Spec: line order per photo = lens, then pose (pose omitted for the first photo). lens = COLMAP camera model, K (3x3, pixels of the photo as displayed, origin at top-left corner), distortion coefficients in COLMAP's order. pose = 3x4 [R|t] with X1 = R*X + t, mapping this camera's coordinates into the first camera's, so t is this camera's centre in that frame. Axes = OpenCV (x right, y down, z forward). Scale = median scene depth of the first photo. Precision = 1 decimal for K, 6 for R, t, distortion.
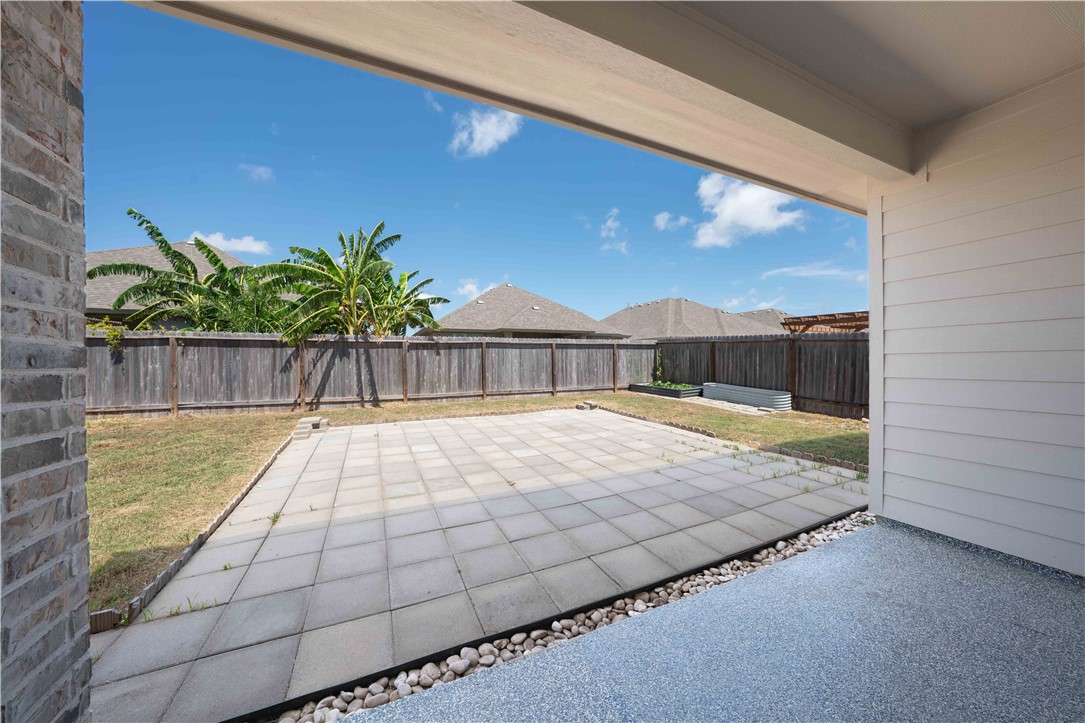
lens RADIAL K [[374.8, 0, 546.4], [0, 374.8, 358.8], [0, 0, 1]] dist [-0.010972, 0.000648]
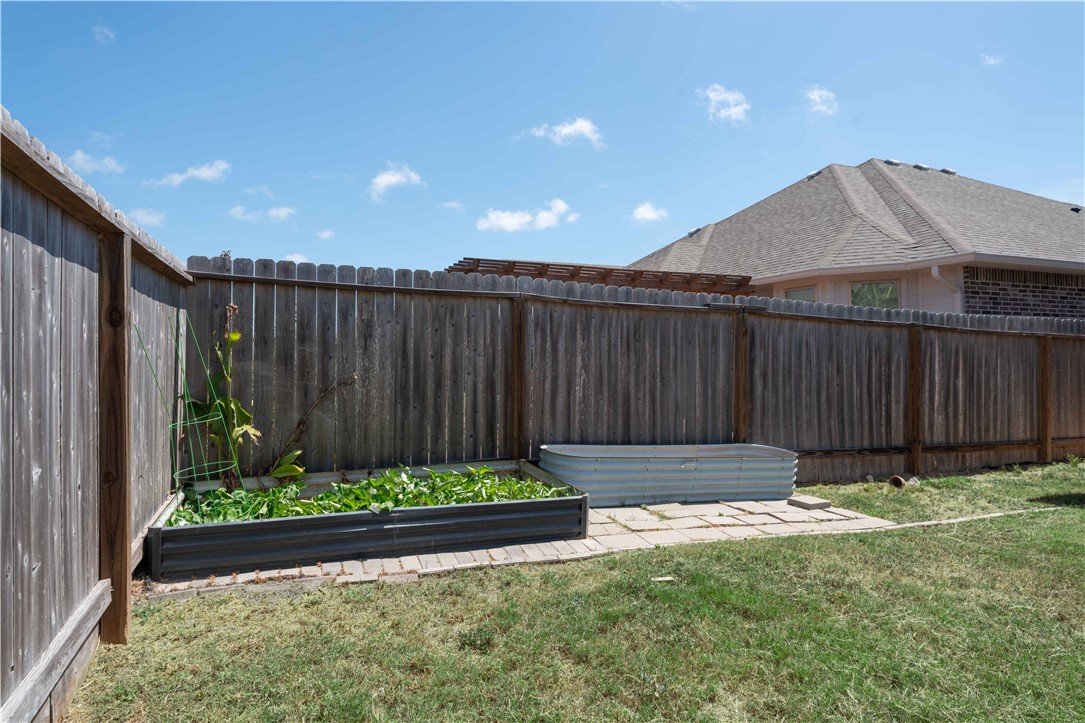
lens RADIAL K [[616.3, 0, 543.7], [0, 616.3, 357.2], [0, 0, 1]] dist [0.001541, 0.000019]
pose [[0.034052, 0.004940, 0.999408, -0.005504], [0.001888, 0.999986, -0.005007, 0.001725], [-0.999418, 0.002058, 0.034042, 1.220546]]
